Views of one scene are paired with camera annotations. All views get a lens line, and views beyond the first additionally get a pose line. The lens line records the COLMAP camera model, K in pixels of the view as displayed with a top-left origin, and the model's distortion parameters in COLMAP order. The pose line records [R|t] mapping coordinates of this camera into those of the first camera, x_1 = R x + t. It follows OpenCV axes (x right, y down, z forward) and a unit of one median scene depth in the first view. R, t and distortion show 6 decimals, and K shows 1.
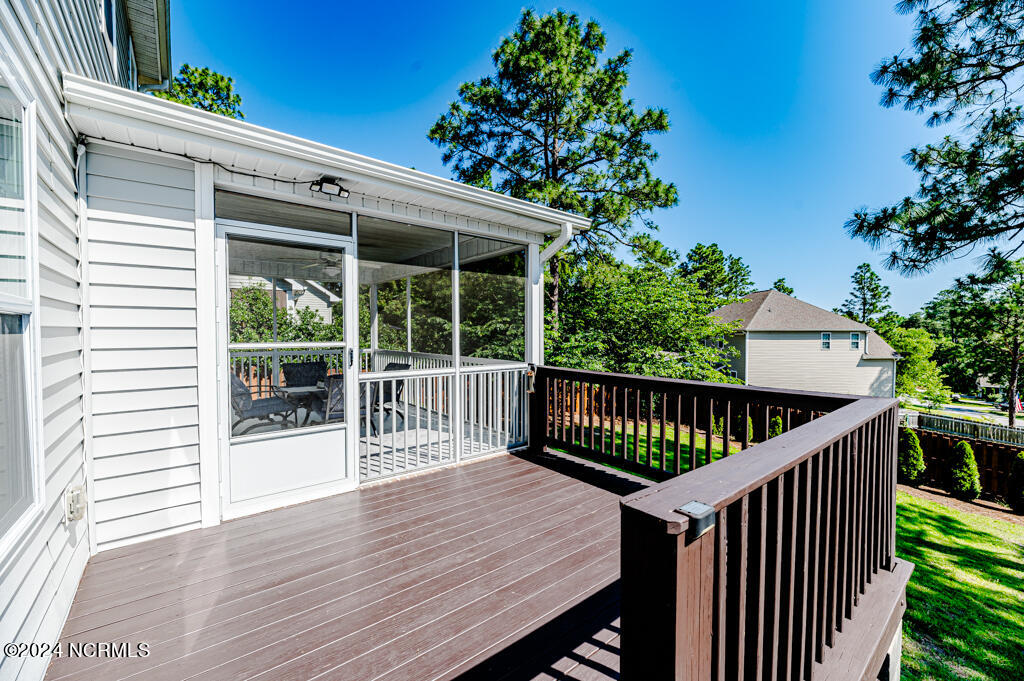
lens RADIAL K [[409.5, 0, 512.0], [0, 409.5, 340.5], [0, 0, 1]] dist [0.000754, -0.000040]
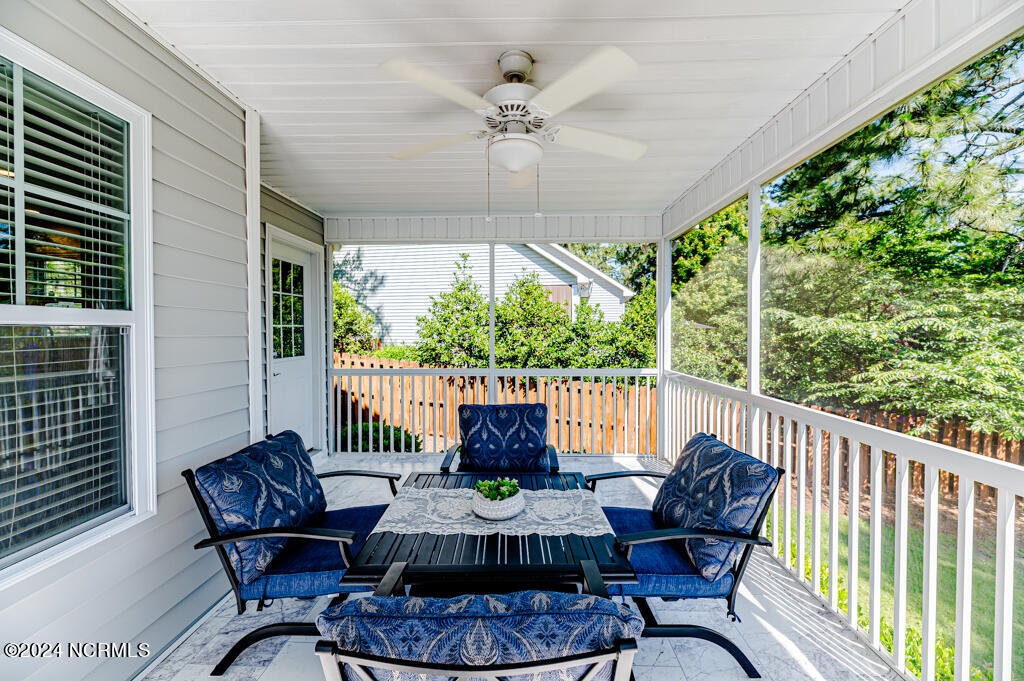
lens RADIAL K [[413.8, 0, 516.0], [0, 413.8, 340.7], [0, 0, 1]] dist [-0.001227, -0.000209]
pose [[0.768418, 0.017099, -0.639720, -0.089559], [-0.014385, 0.999852, 0.009446, -0.010257], [0.639787, 0.001943, 0.768550, 0.291847]]
